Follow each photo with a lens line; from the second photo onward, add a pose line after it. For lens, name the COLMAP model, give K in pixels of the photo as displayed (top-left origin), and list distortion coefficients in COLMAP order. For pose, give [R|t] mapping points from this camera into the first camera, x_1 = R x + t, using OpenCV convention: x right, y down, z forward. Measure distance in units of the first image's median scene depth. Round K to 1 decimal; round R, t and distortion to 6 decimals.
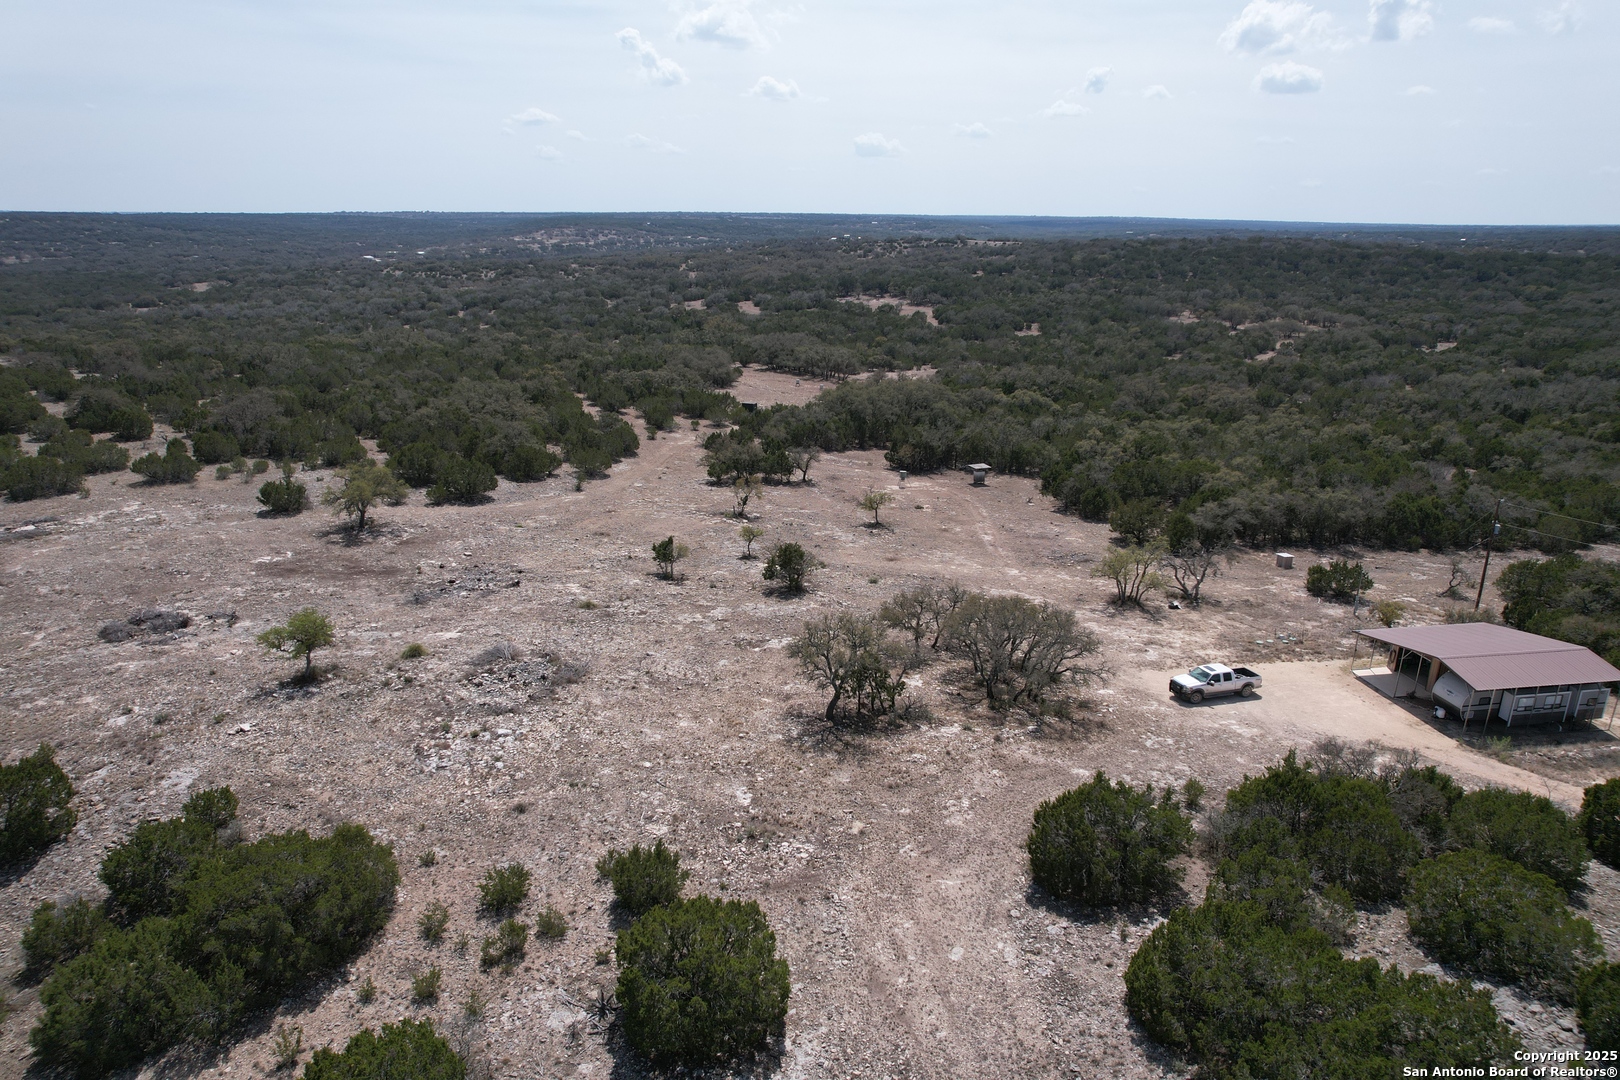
lens RADIAL K [[1013.4, 0, 810.0], [0, 1013.4, 540.0], [0, 0, 1]] dist [-0.074443, 0.060523]
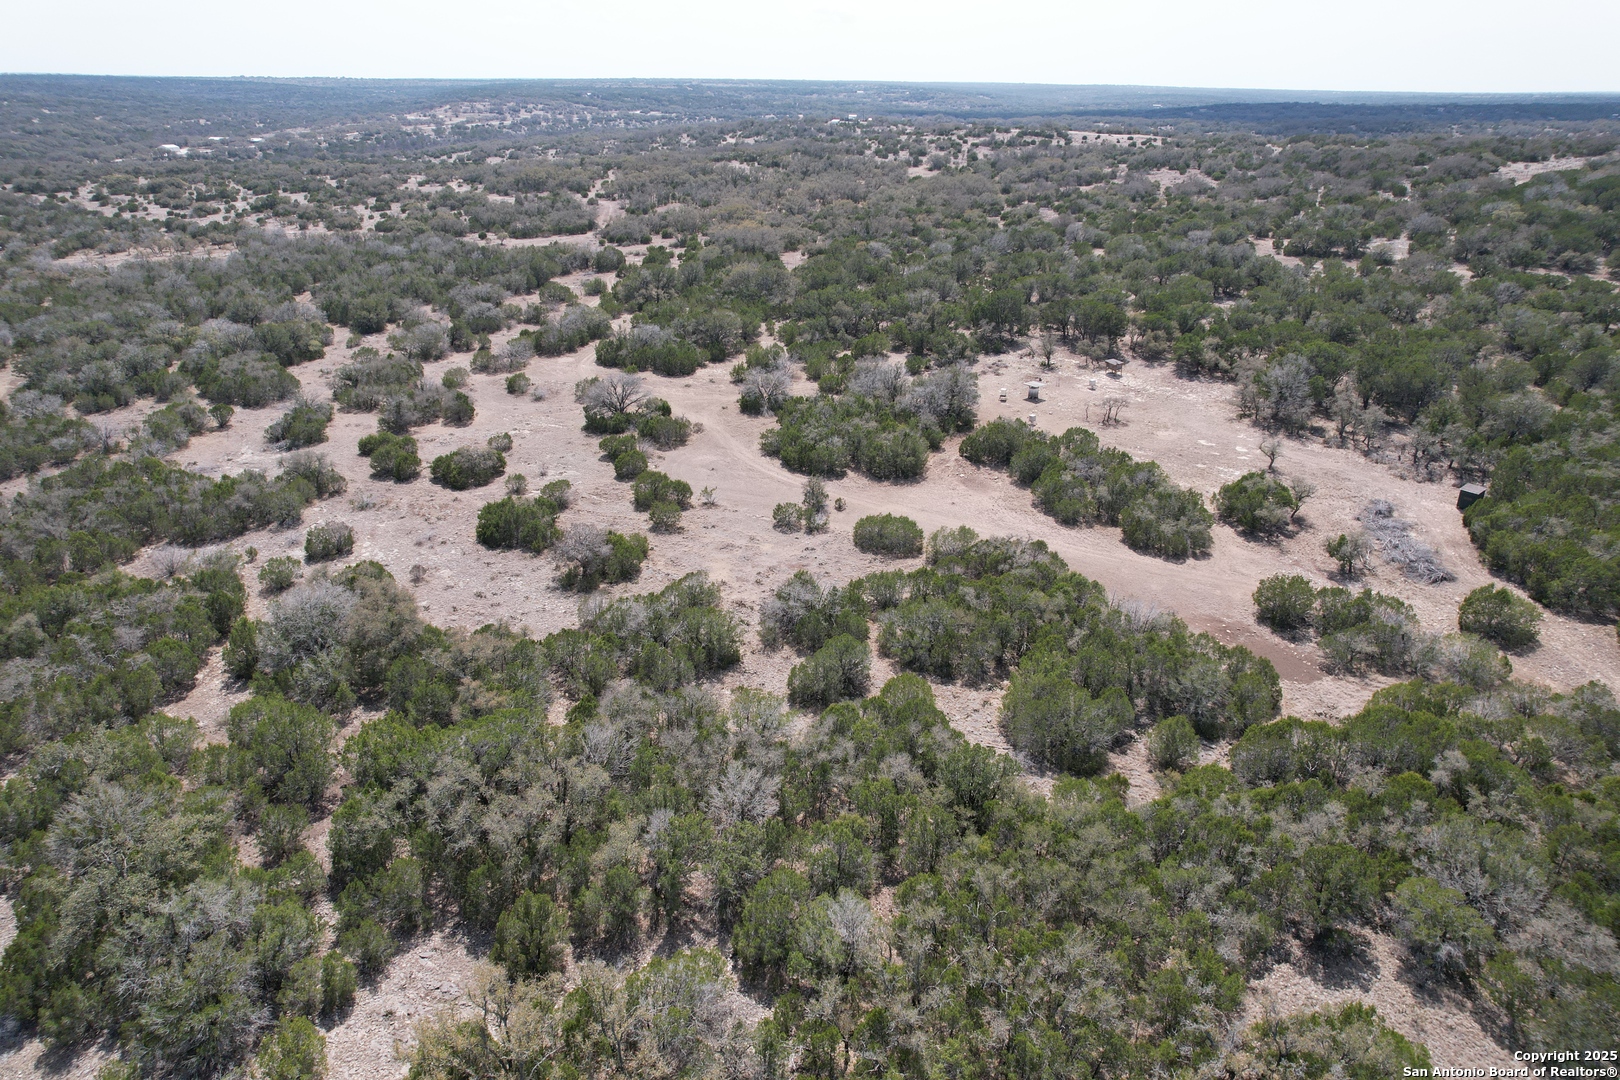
lens RADIAL K [[1013.4, 0, 810.0], [0, 1013.4, 540.0], [0, 0, 1]] dist [-0.074443, 0.060523]
pose [[0.999496, -0.015160, 0.027878, -0.107926], [0.011786, 0.993009, 0.117446, -0.538171], [-0.029464, -0.117059, 0.992688, 1.633379]]
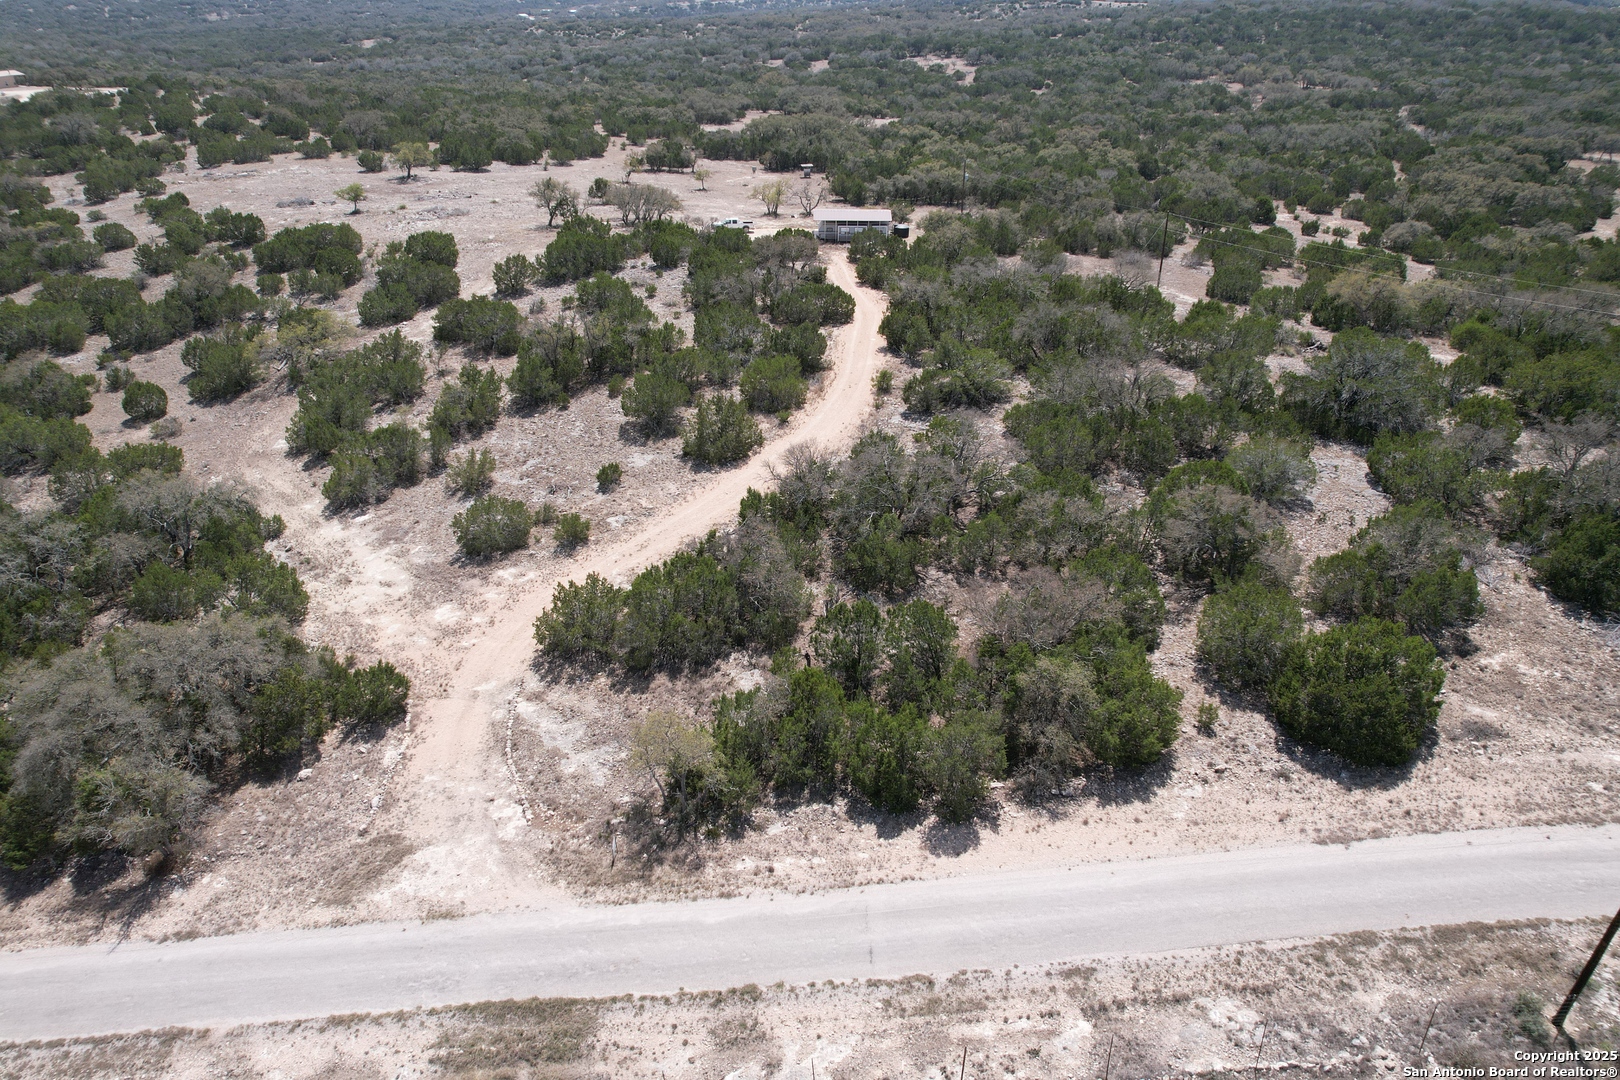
lens RADIAL K [[1013.4, 0, 810.0], [0, 1013.4, 540.0], [0, 0, 1]] dist [-0.074443, 0.060523]
pose [[0.985787, 0.080019, -0.147721, 0.304991], [-0.047546, 0.976217, 0.211519, 0.109149], [0.161134, -0.201489, 0.966146, -0.397158]]
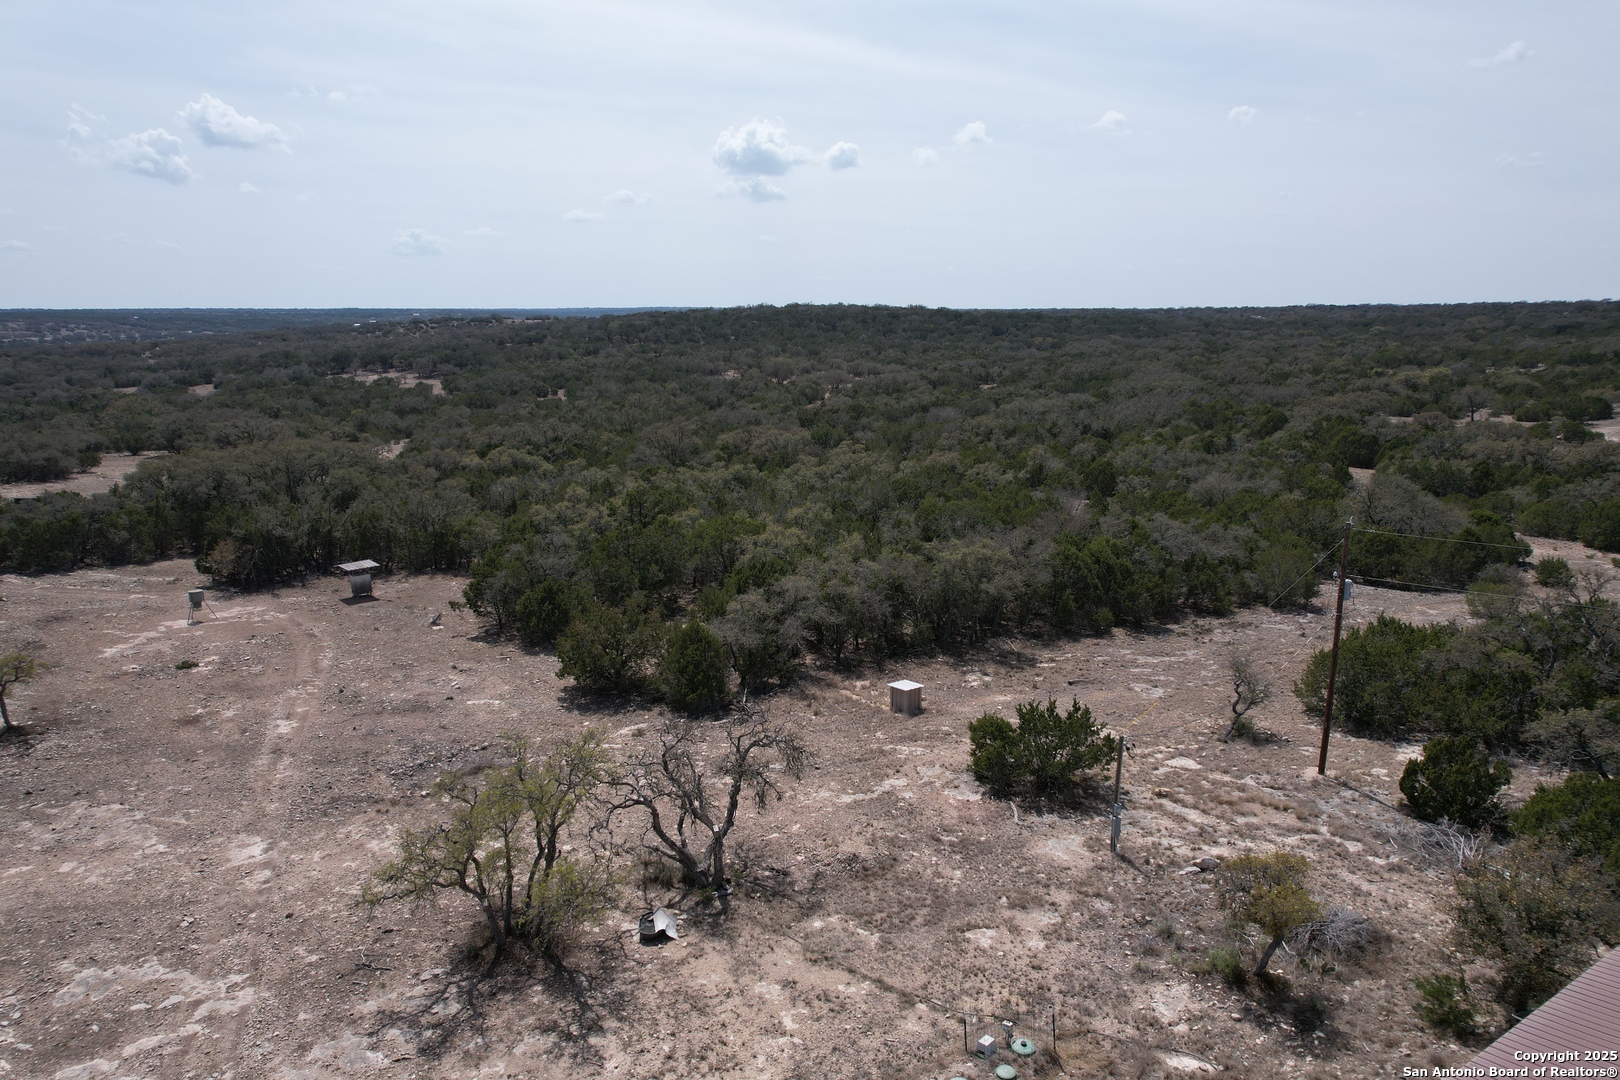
lens RADIAL K [[1013.4, 0, 810.0], [0, 1013.4, 540.0], [0, 0, 1]] dist [-0.074443, 0.060523]
pose [[0.913405, -0.094656, 0.395894, 0.123030], [0.129236, 0.989702, -0.061541, -0.014958], [-0.385992, 0.107376, 0.916232, 0.280679]]
